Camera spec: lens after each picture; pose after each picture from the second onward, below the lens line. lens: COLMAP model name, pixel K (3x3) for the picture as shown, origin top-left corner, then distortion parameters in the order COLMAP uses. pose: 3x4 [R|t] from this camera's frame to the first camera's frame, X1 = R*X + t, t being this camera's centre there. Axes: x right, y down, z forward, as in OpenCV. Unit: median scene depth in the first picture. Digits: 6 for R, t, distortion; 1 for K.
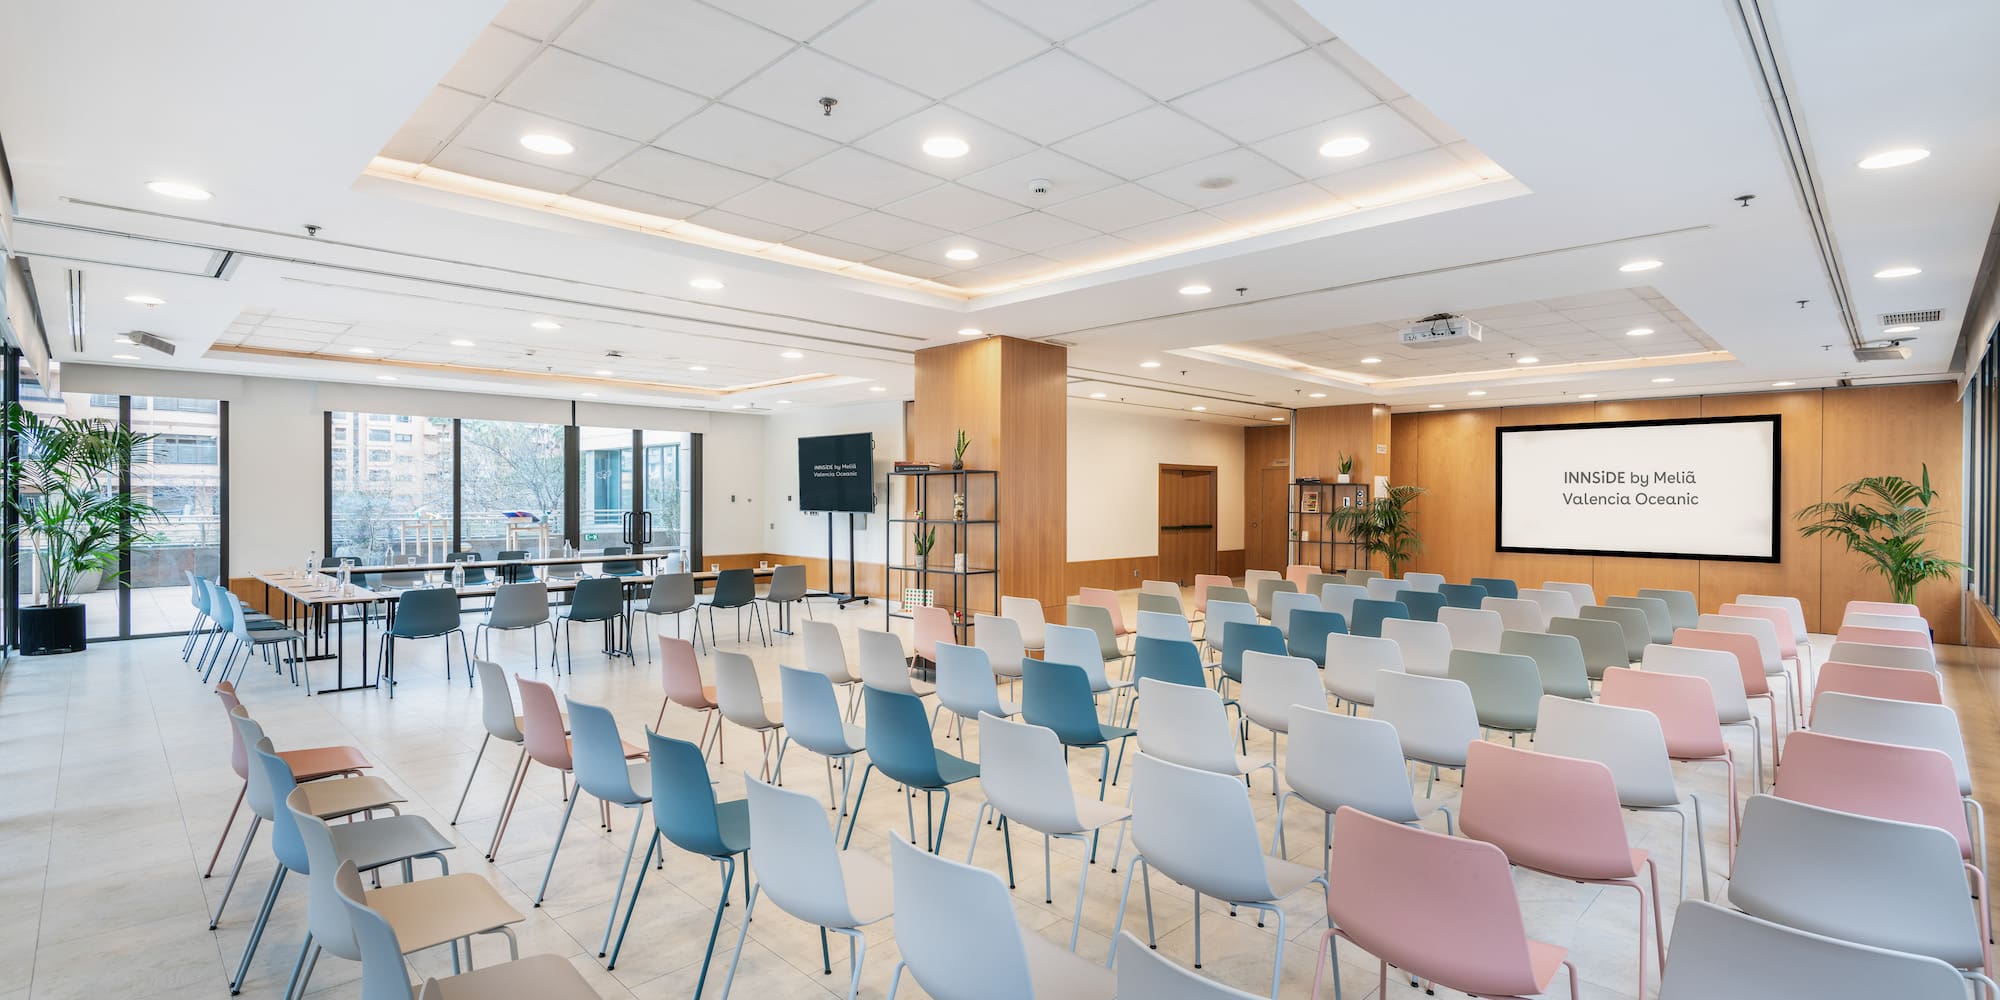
lens RADIAL K [[910.4, 0, 991.2], [0, 910.4, 502.8], [0, 0, 1]] dist [0.013336, -0.002143]
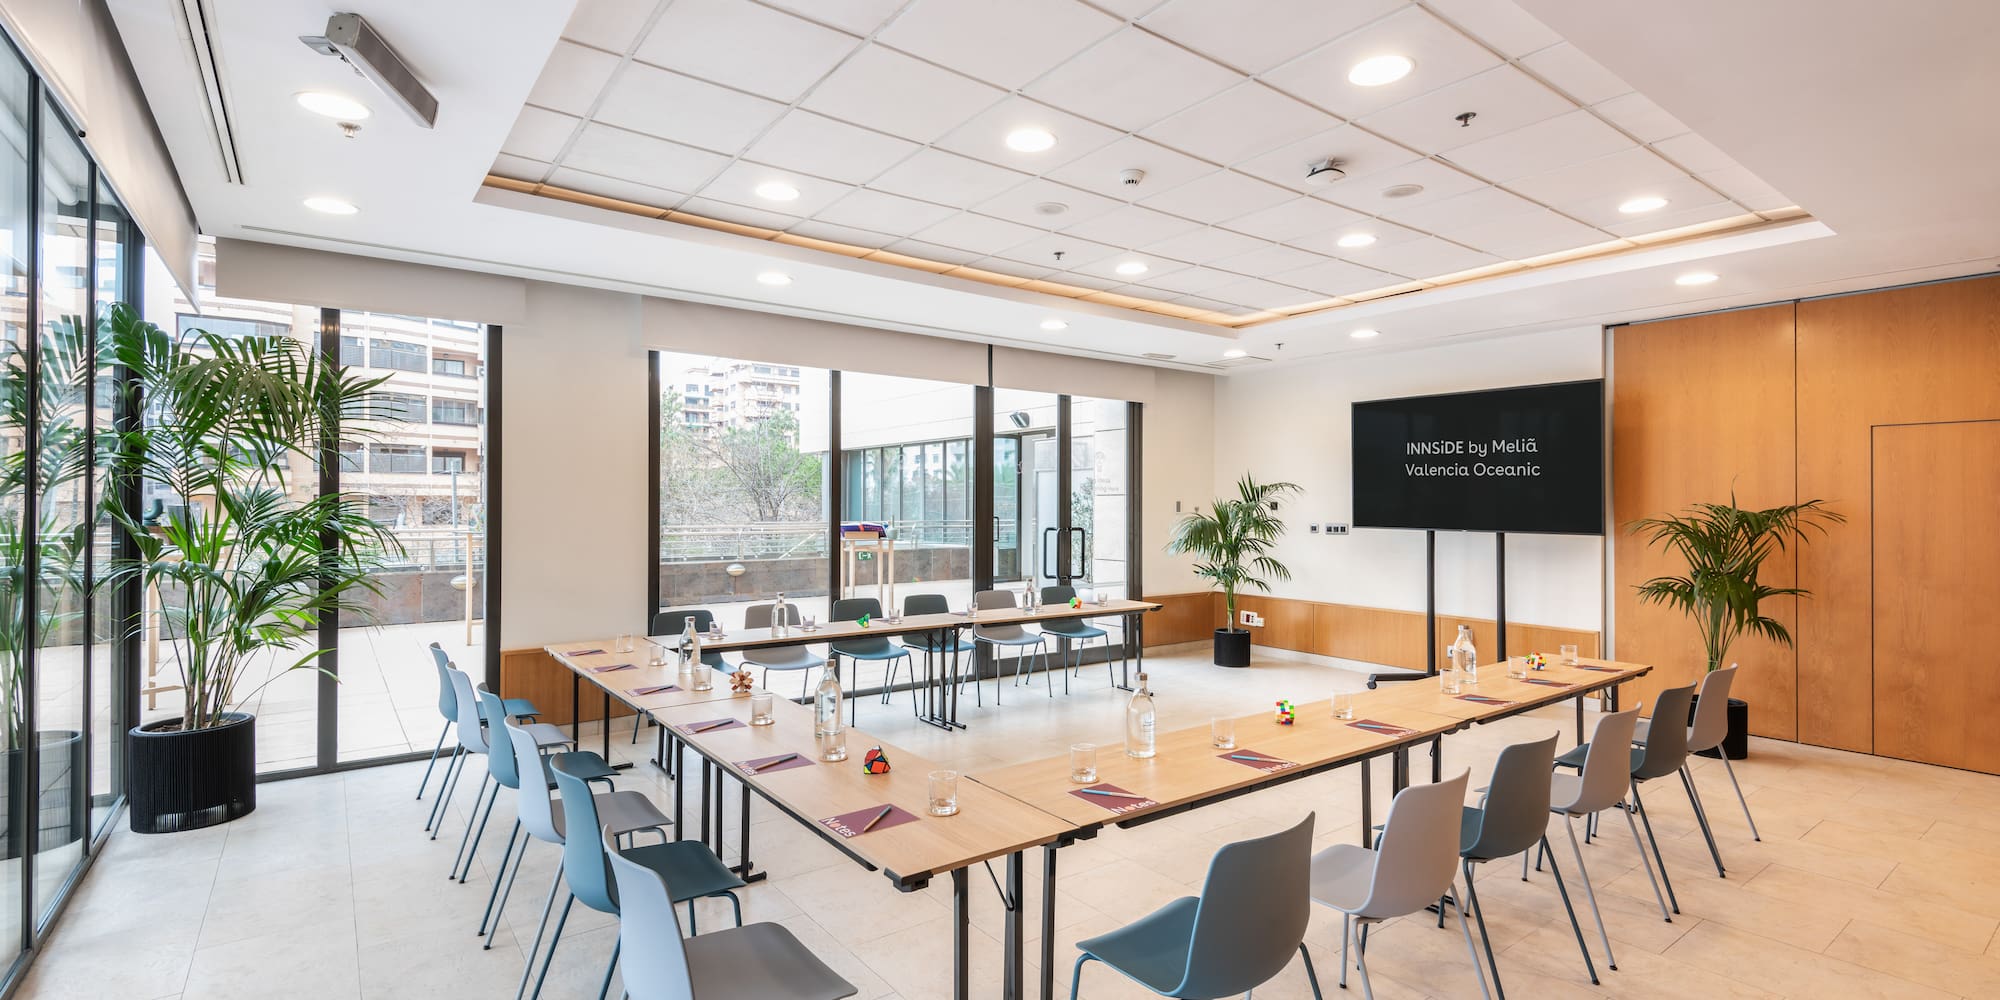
lens RADIAL K [[910.4, 0, 999.0], [0, 910.4, 505.2], [0, 0, 1]] dist [0.013336, -0.002143]
pose [[0.990747, 0.000278, -0.135719, -0.508141], [-0.001356, 0.999968, -0.007847, -0.000913], [0.135713, 0.007958, 0.990716, 0.550898]]
